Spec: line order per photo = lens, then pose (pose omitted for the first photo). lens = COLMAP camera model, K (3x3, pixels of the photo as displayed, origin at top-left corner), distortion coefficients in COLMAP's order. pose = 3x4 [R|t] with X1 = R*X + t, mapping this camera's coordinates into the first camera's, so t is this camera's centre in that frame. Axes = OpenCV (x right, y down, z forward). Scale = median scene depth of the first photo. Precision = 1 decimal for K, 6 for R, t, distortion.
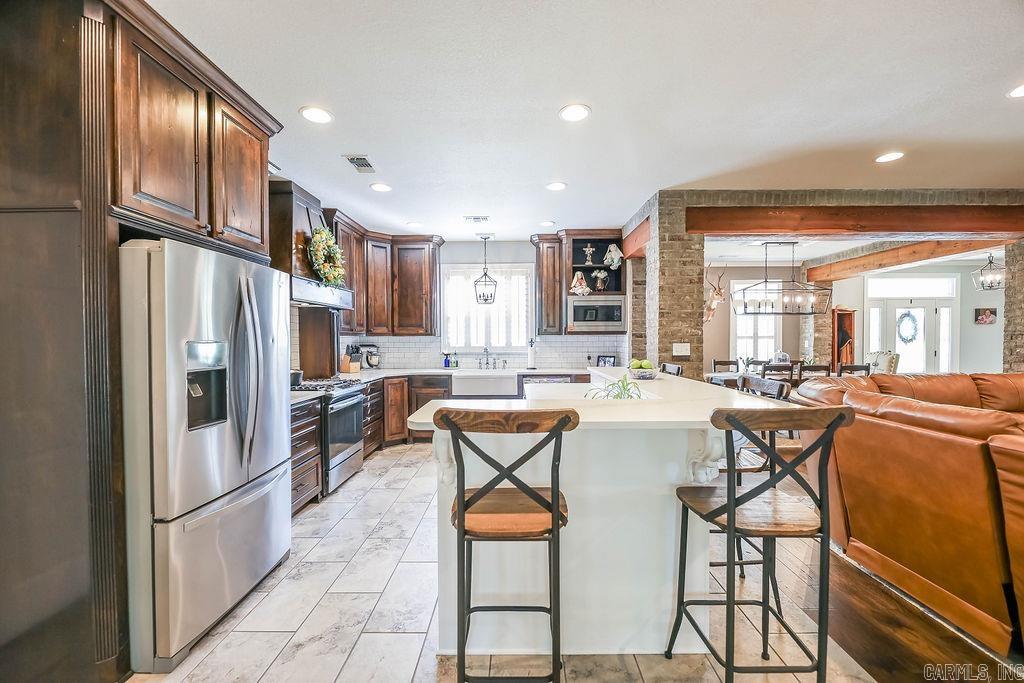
lens RADIAL K [[412.6, 0, 514.9], [0, 412.6, 344.2], [0, 0, 1]] dist [-0.001686, -0.000984]
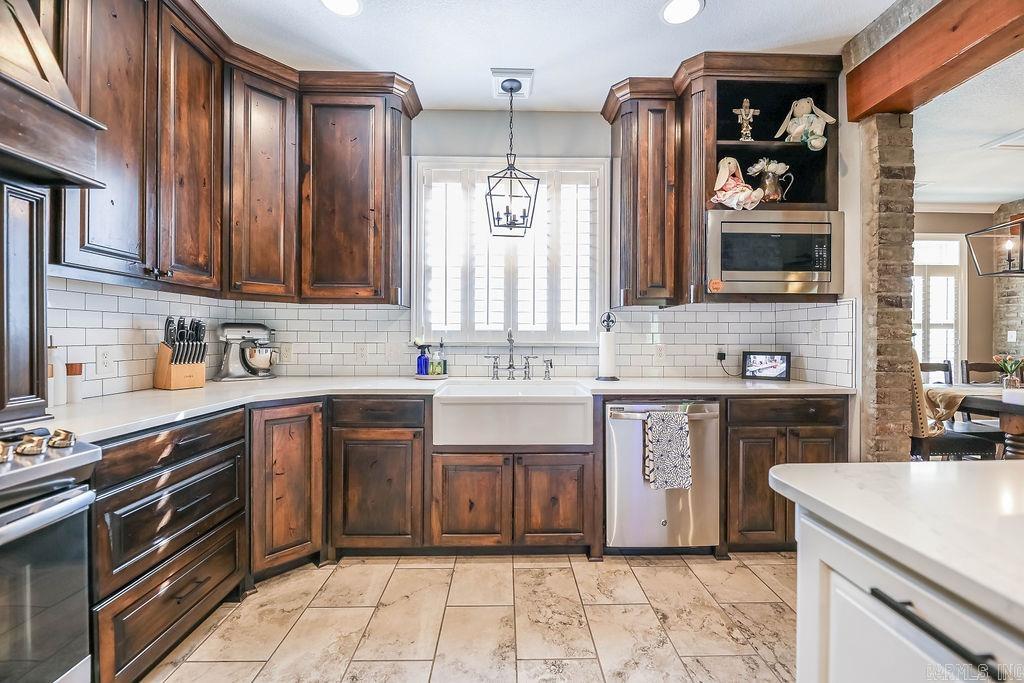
lens RADIAL K [[412.6, 0, 513.1], [0, 412.6, 338.8], [0, 0, 1]] dist [-0.001686, -0.000984]
pose [[0.999336, 0.007883, 0.035561, -0.084877], [-0.007392, 0.999876, -0.013927, 0.022894], [-0.035666, 0.013655, 0.999270, 0.562461]]
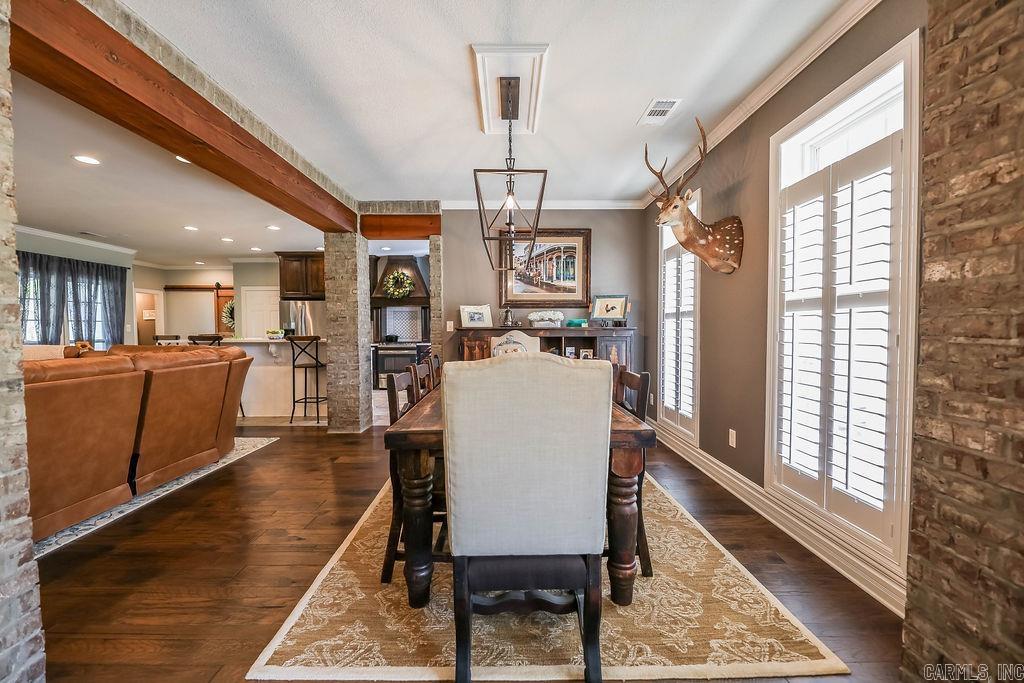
lens RADIAL K [[412.6, 0, 512.2], [0, 412.6, 343.4], [0, 0, 1]] dist [-0.001686, -0.000984]
pose [[0.021618, 0.039221, -0.998997, 1.212802], [-0.012963, 0.999157, 0.038947, 0.005595], [0.999682, 0.012108, 0.022109, 1.087350]]
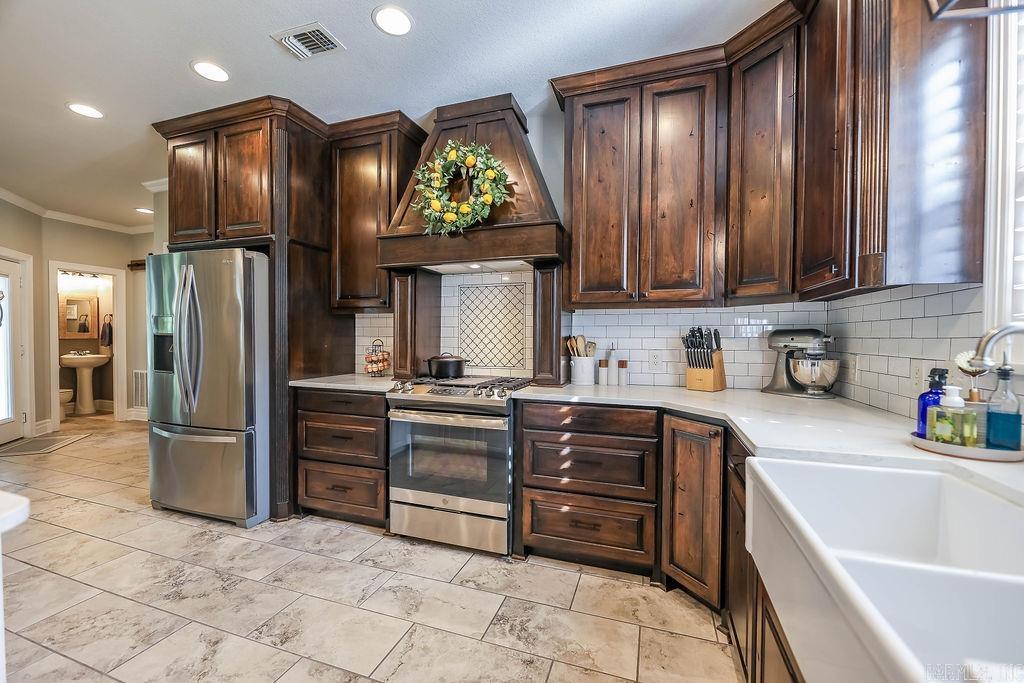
lens RADIAL K [[412.6, 0, 511.8], [0, 412.6, 347.1], [0, 0, 1]] dist [-0.001686, -0.000984]
pose [[-0.318123, 0.025449, -0.947708, 0.092443], [-0.020216, 0.999230, 0.033619, 0.010357], [0.947834, 0.029854, -0.317364, 0.902478]]
